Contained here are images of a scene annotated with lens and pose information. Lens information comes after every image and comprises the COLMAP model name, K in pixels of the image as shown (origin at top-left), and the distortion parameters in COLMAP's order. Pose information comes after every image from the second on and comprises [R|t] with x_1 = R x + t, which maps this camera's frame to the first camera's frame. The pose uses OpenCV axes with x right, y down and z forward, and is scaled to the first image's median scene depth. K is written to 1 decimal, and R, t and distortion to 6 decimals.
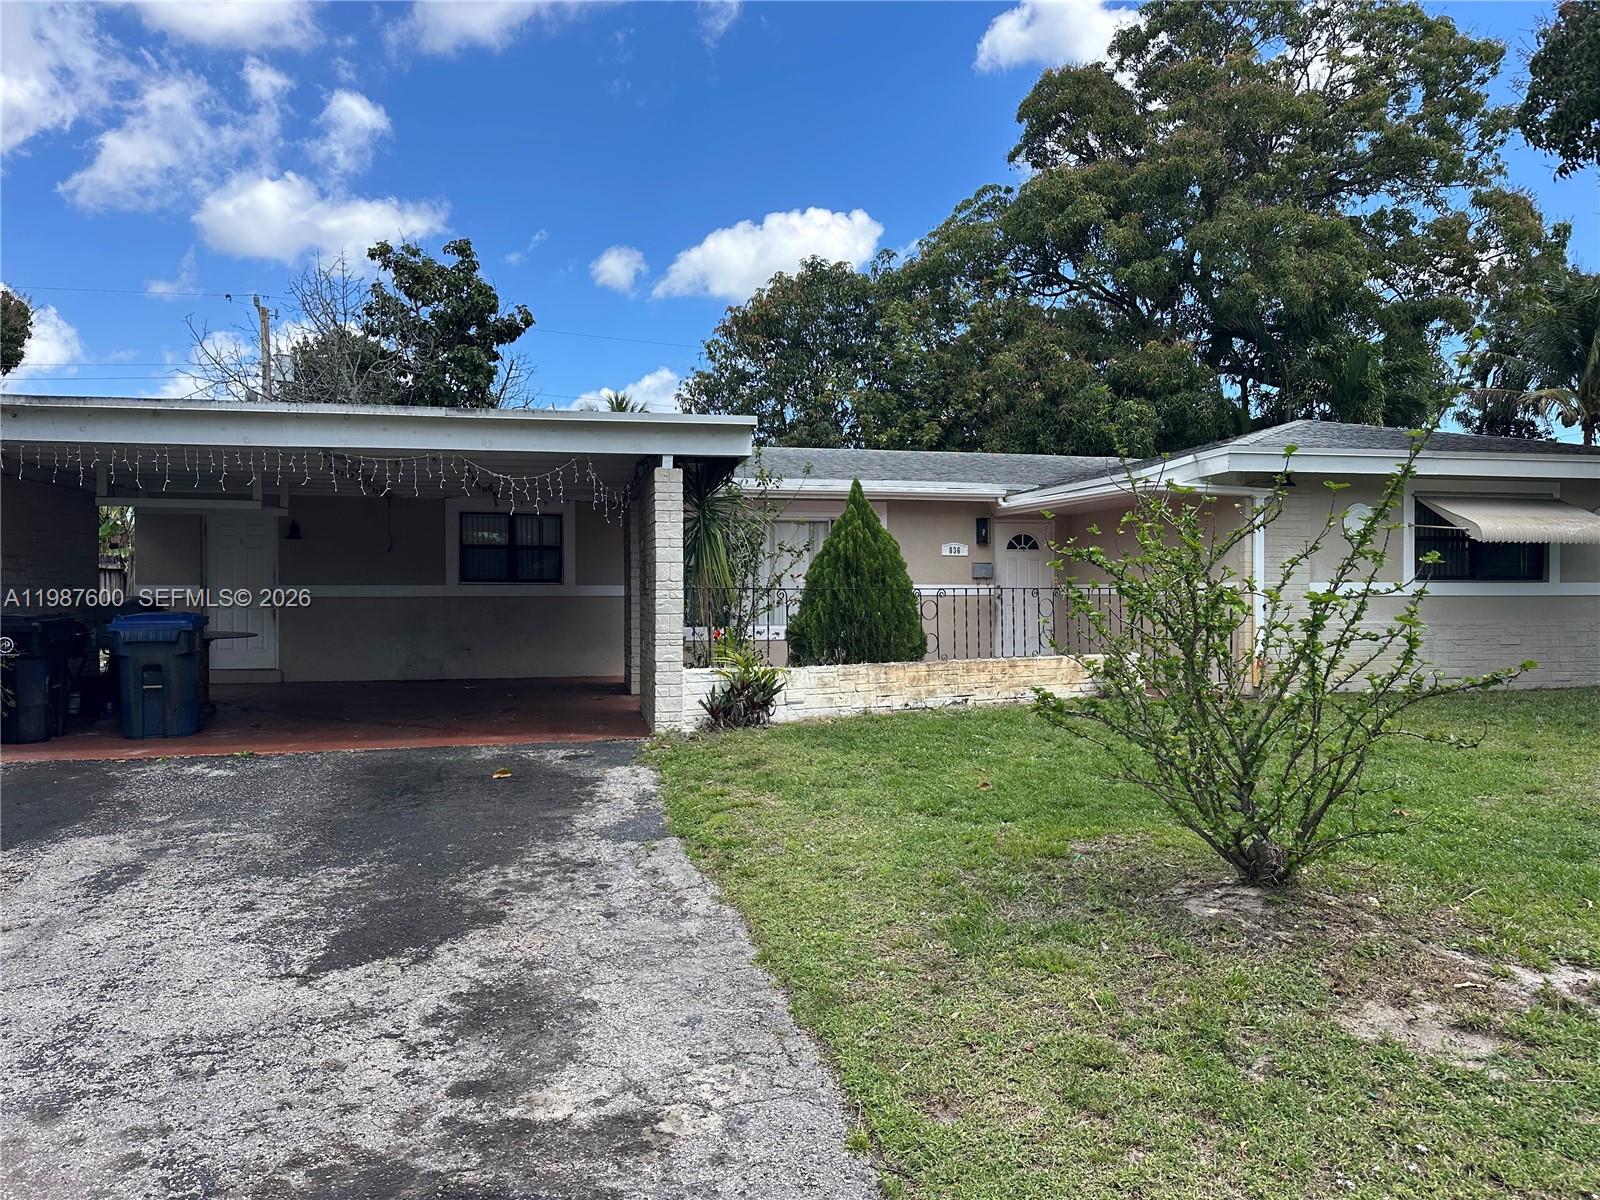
lens RADIAL K [[1111.7, 0, 800.0], [0, 1111.7, 600.0], [0, 0, 1]] dist [0.141115, -0.312881]
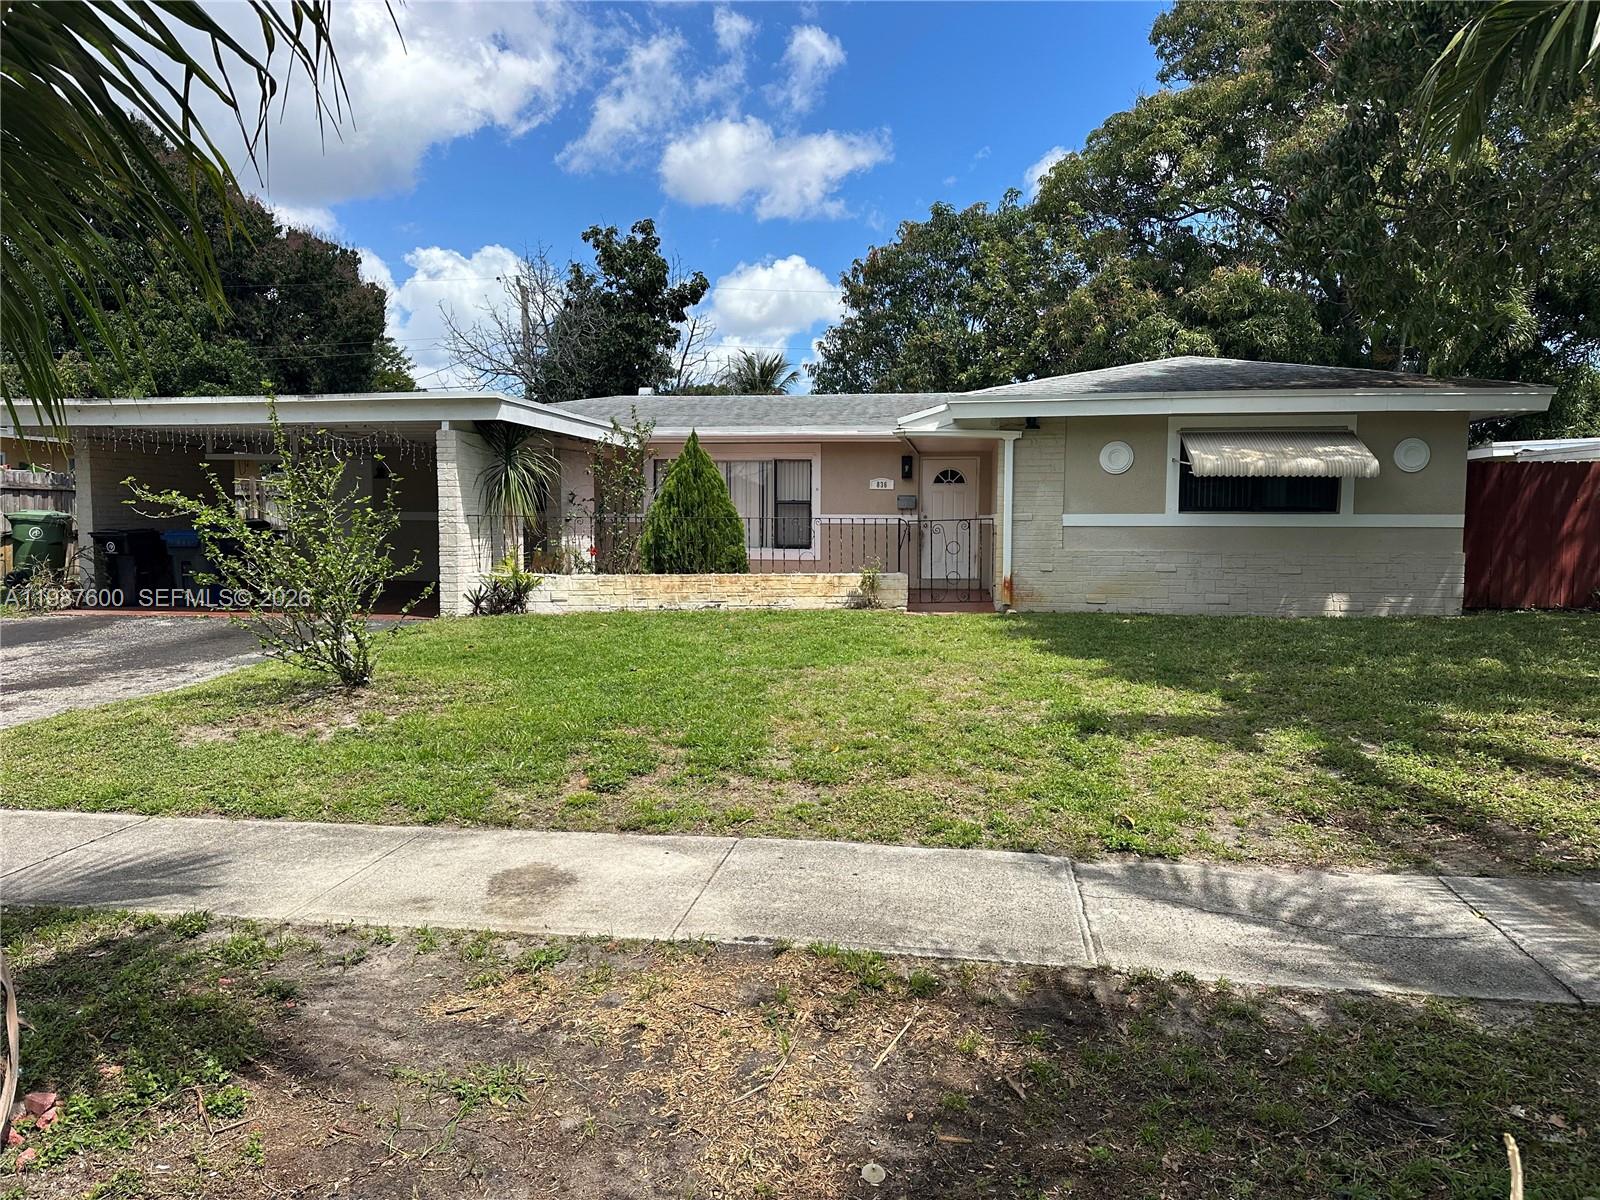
lens RADIAL K [[1111.7, 0, 800.0], [0, 1111.7, 600.0], [0, 0, 1]] dist [0.141115, -0.312881]
pose [[0.933037, 0.031282, -0.358418, 0.592956], [-0.008281, 0.997816, 0.065530, -0.000633], [0.359686, -0.058174, 0.931258, -0.132604]]
